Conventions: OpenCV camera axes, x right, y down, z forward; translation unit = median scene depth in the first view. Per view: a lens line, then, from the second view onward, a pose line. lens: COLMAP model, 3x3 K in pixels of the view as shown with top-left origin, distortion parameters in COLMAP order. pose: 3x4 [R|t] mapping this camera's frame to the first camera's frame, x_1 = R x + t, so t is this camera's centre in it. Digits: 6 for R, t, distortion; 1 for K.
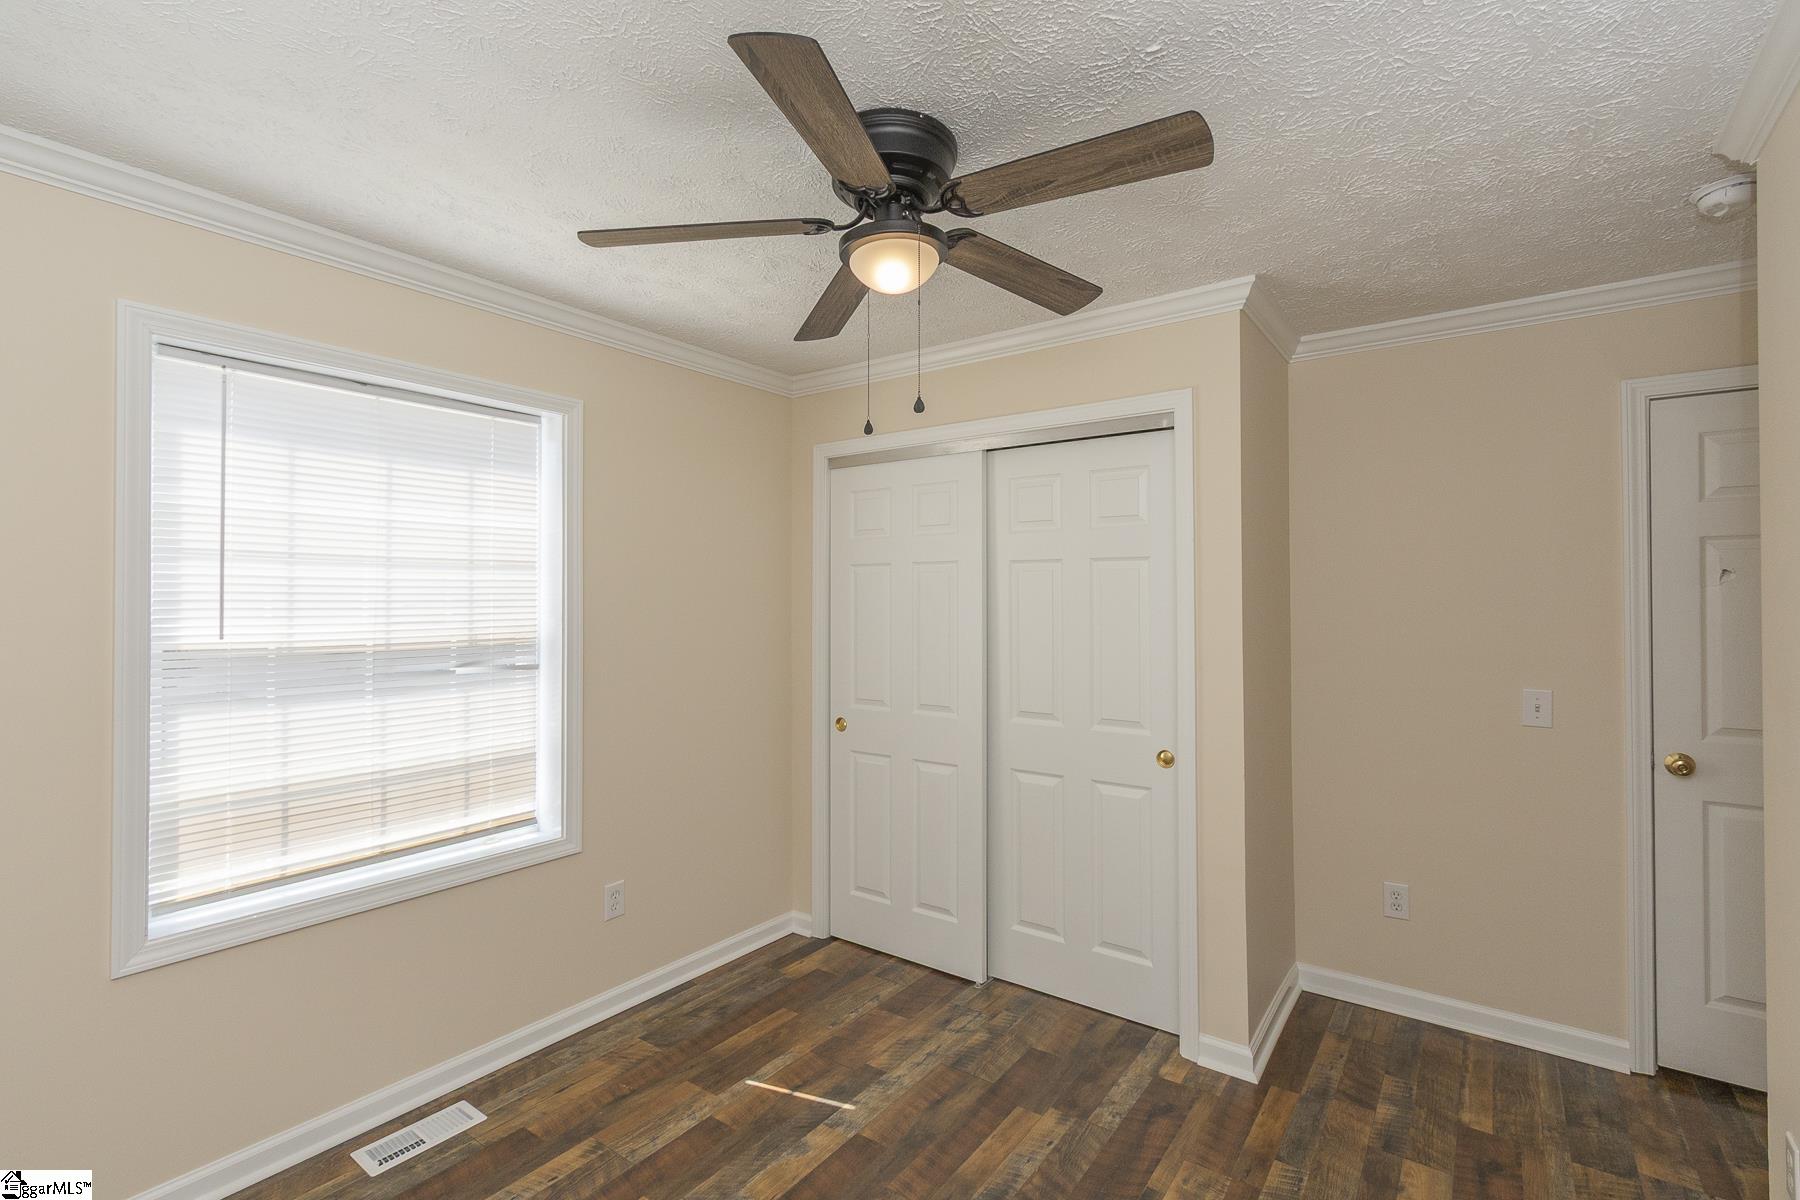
lens RADIAL K [[817.6, 0, 908.4], [0, 817.6, 592.1], [0, 0, 1]] dist [0.000729, -0.000139]
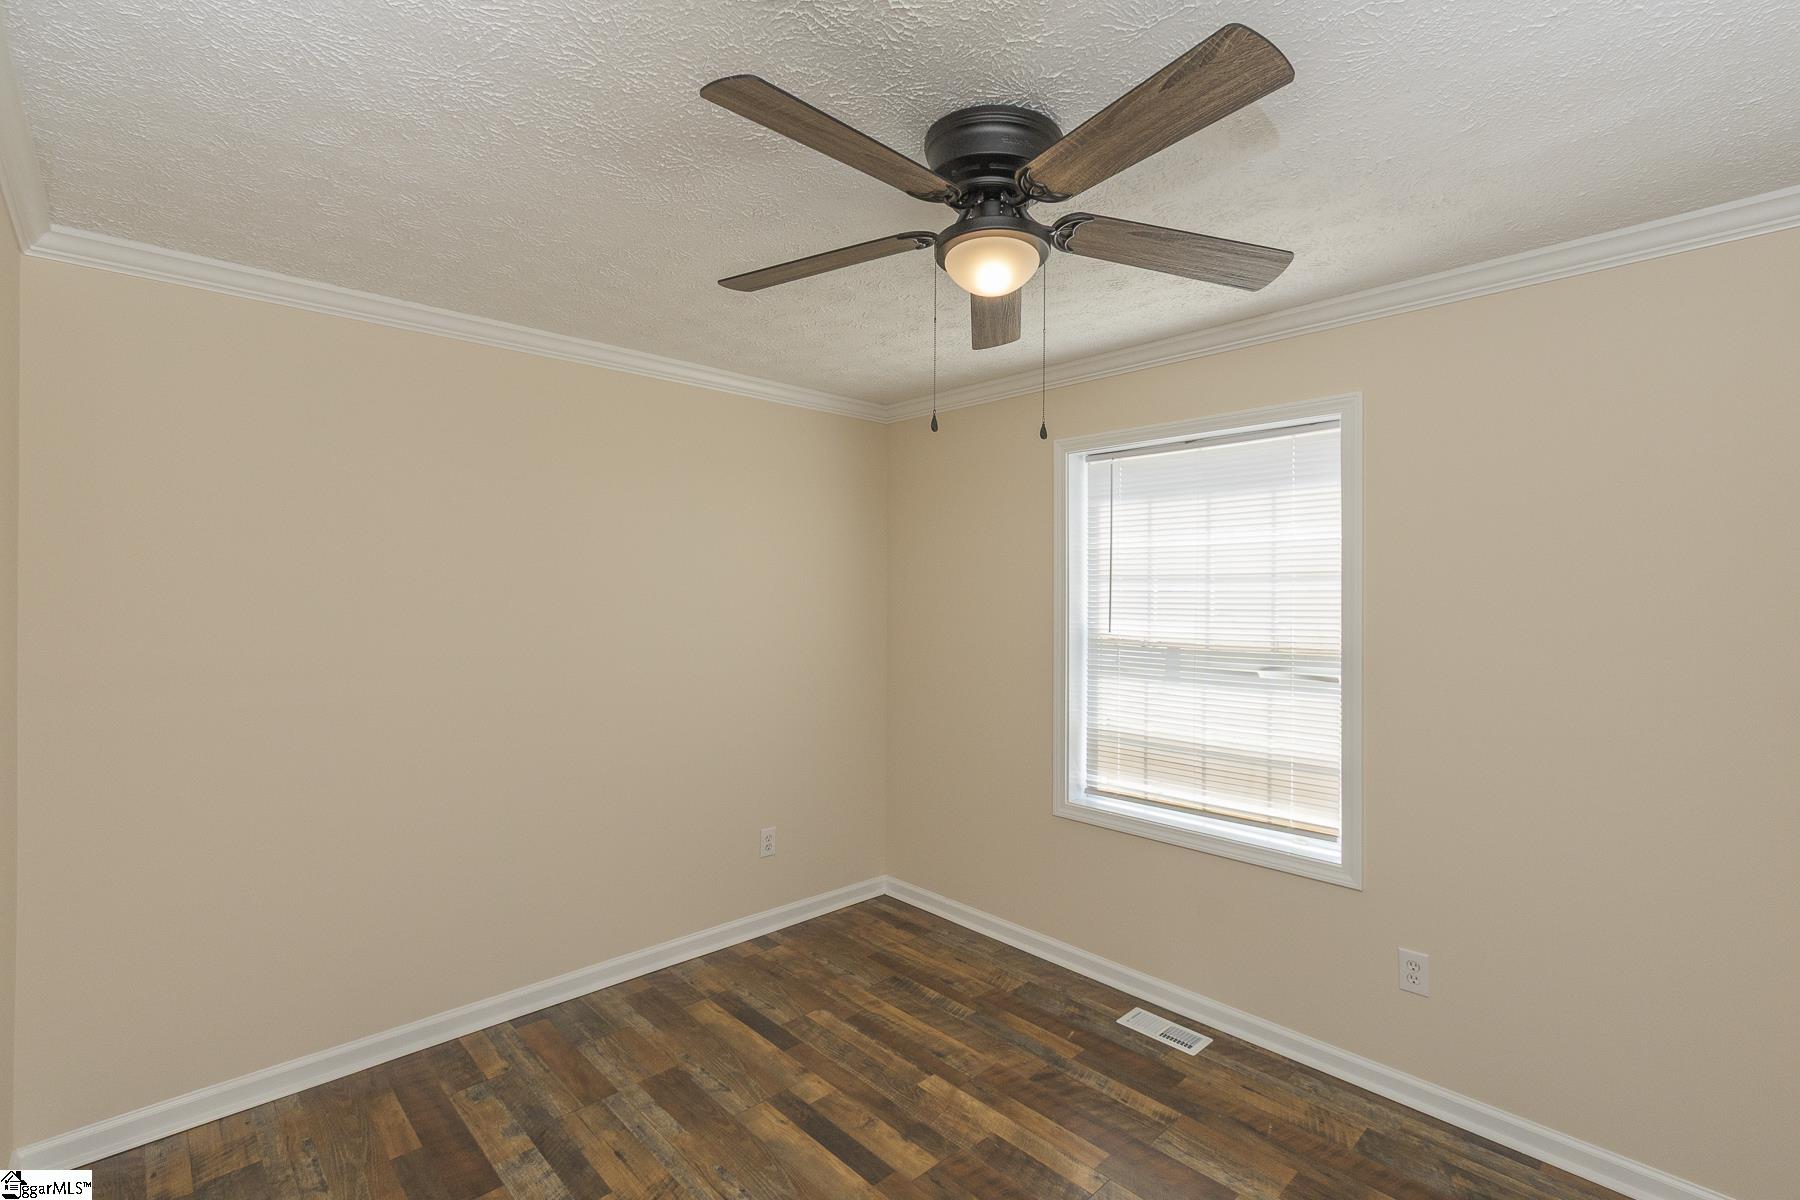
lens RADIAL K [[817.6, 0, 908.4], [0, 817.6, 592.1], [0, 0, 1]] dist [0.000729, -0.000139]
pose [[-0.183120, -0.003124, -0.983086, 0.622742], [0.006804, 0.999967, -0.004445, -0.012520], [0.983067, -0.007503, -0.183093, 0.722112]]
